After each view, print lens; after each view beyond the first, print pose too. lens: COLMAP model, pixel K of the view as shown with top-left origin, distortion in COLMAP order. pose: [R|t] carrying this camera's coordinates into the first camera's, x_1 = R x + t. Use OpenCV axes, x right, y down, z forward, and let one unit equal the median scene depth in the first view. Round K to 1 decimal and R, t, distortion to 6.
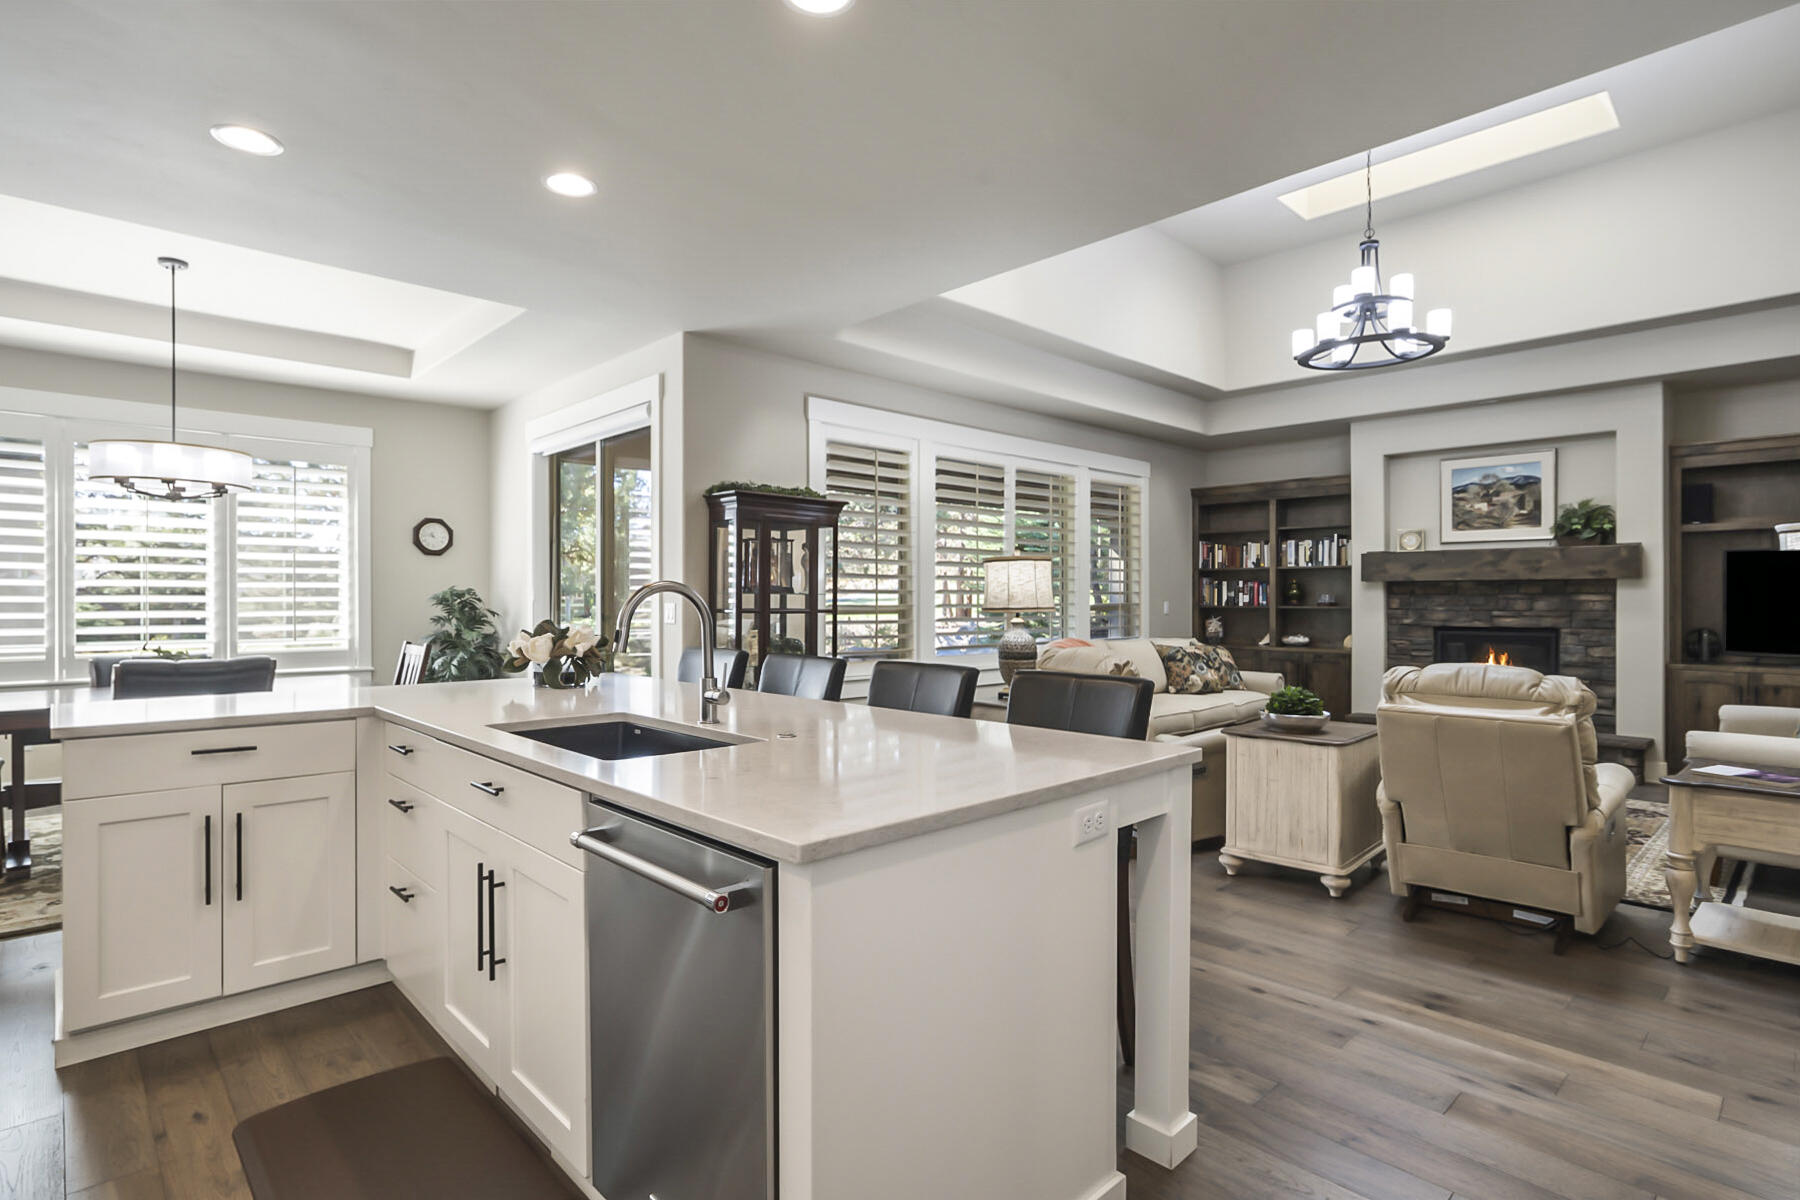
lens RADIAL K [[906.7, 0, 897.3], [0, 906.7, 599.9], [0, 0, 1]] dist [-0.020818, 0.008553]
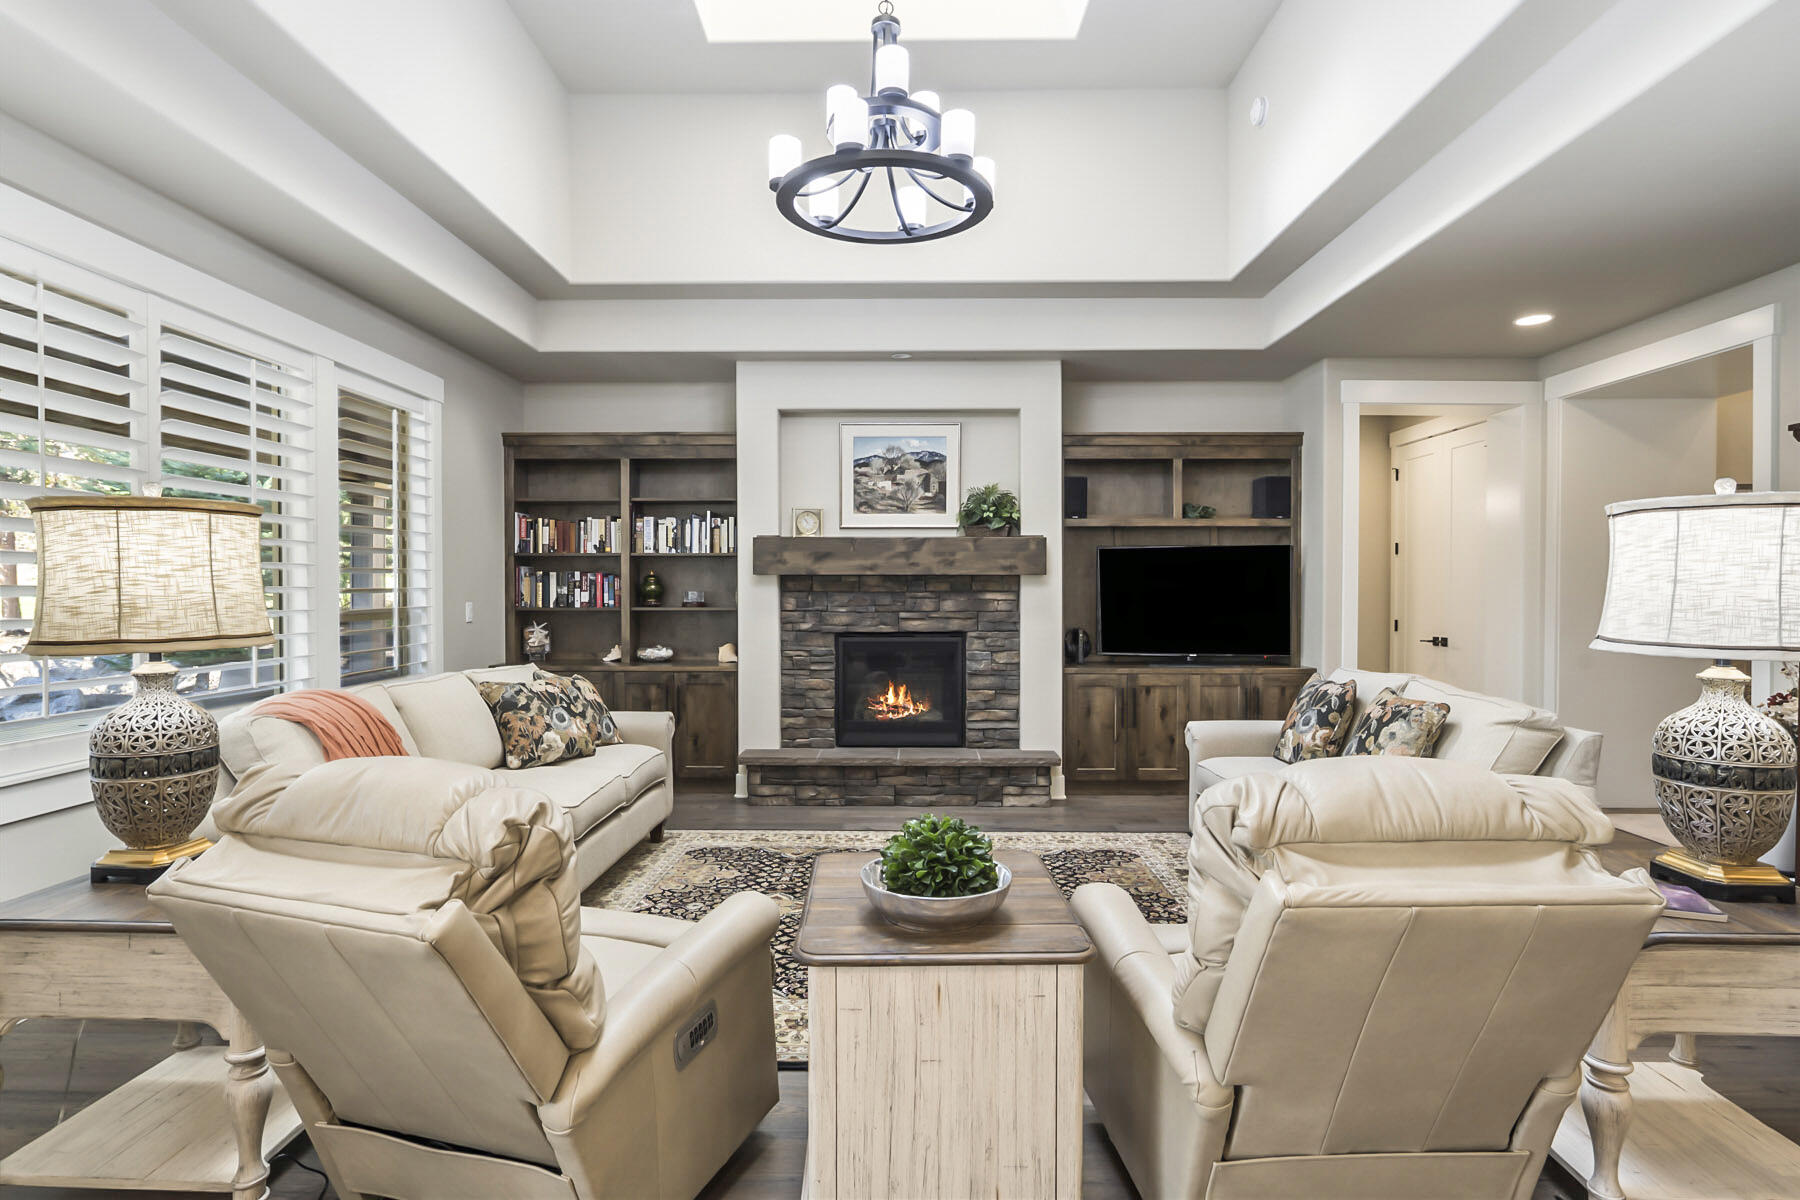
lens RADIAL K [[906.7, 0, 898.5], [0, 906.7, 604.5], [0, 0, 1]] dist [-0.020818, 0.008553]
pose [[0.700345, -0.012432, 0.713696, 0.067370], [0.001196, 0.999867, 0.016242, -0.008360], [-0.713804, -0.010521, 0.700267, 0.420548]]
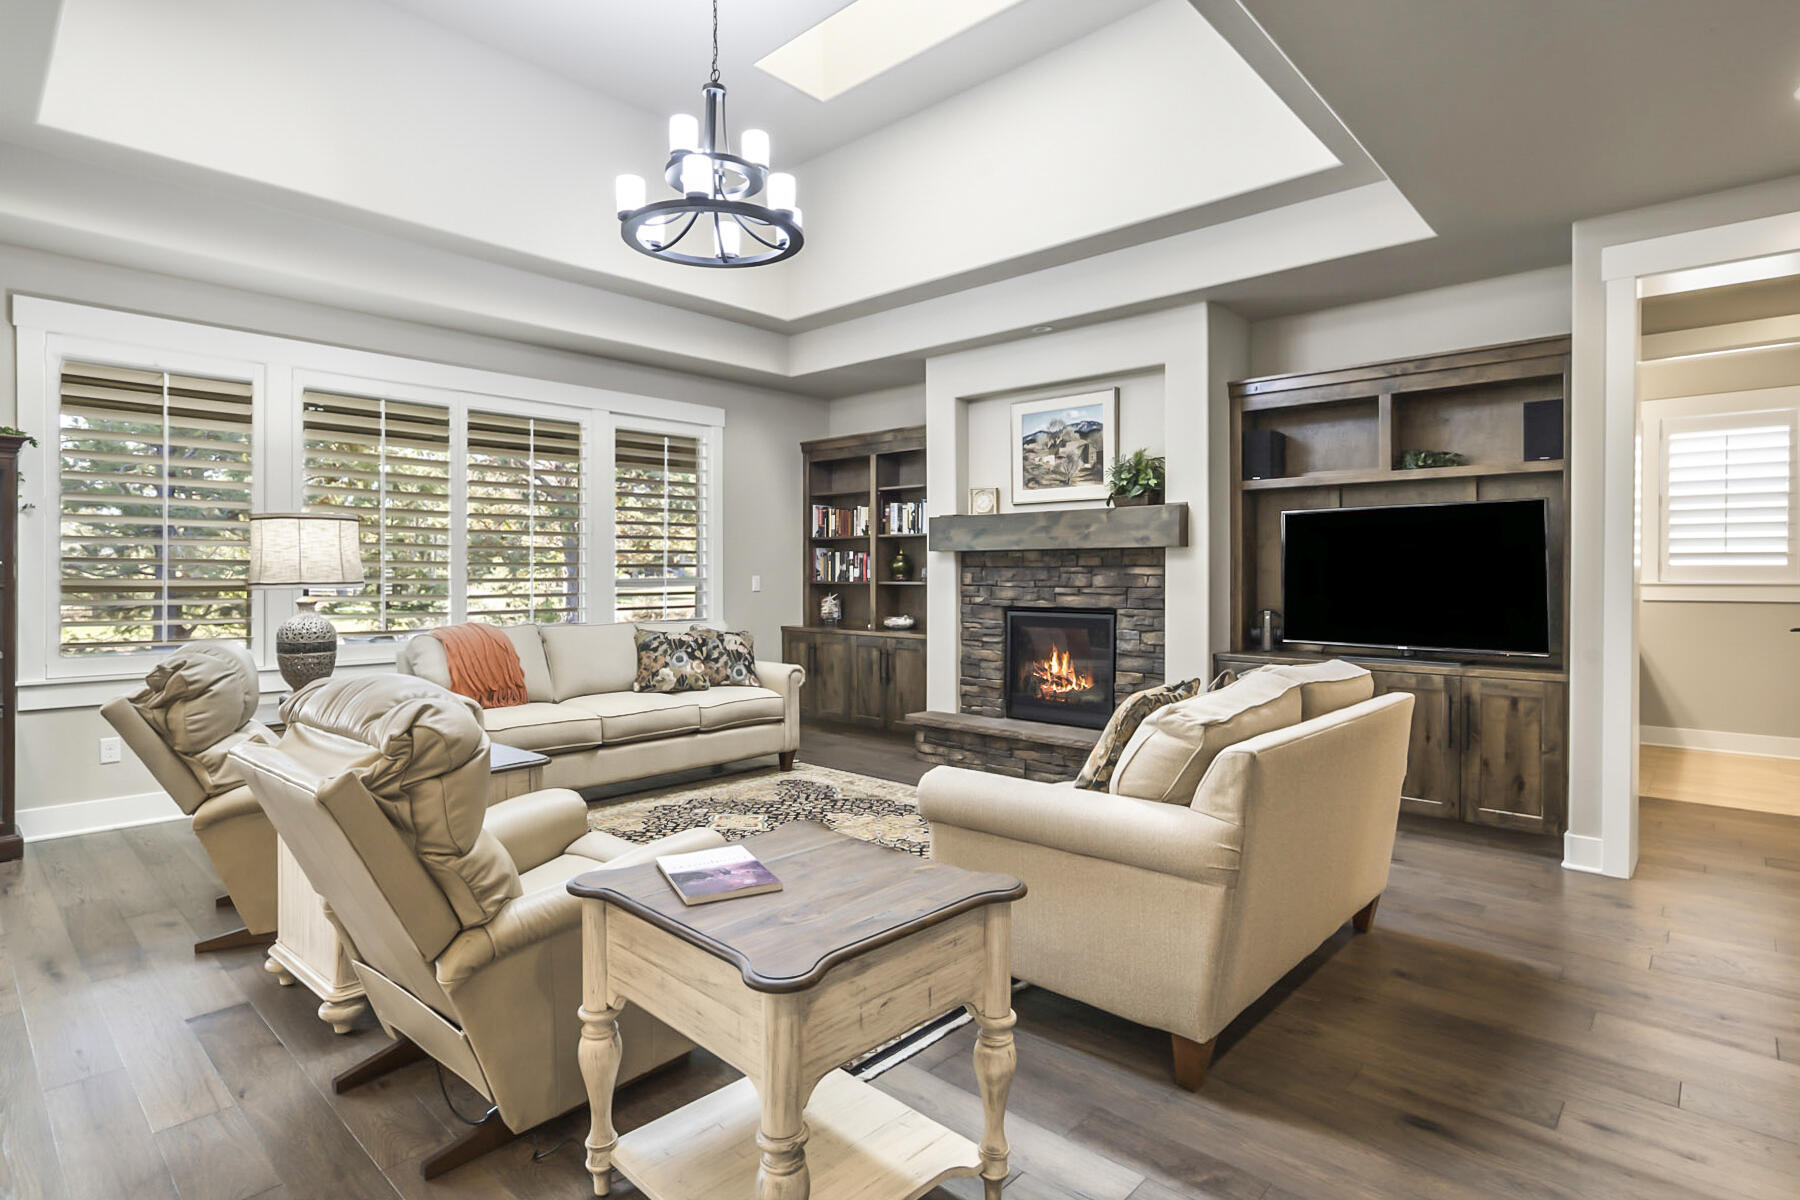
lens RADIAL K [[906.7, 0, 893.6], [0, 906.7, 582.9], [0, 0, 1]] dist [-0.020818, 0.008553]
pose [[0.997891, 0.000497, 0.064918, 0.465434], [-0.000952, 0.999975, 0.006970, 0.002653], [-0.064913, -0.007017, 0.997866, 0.191365]]
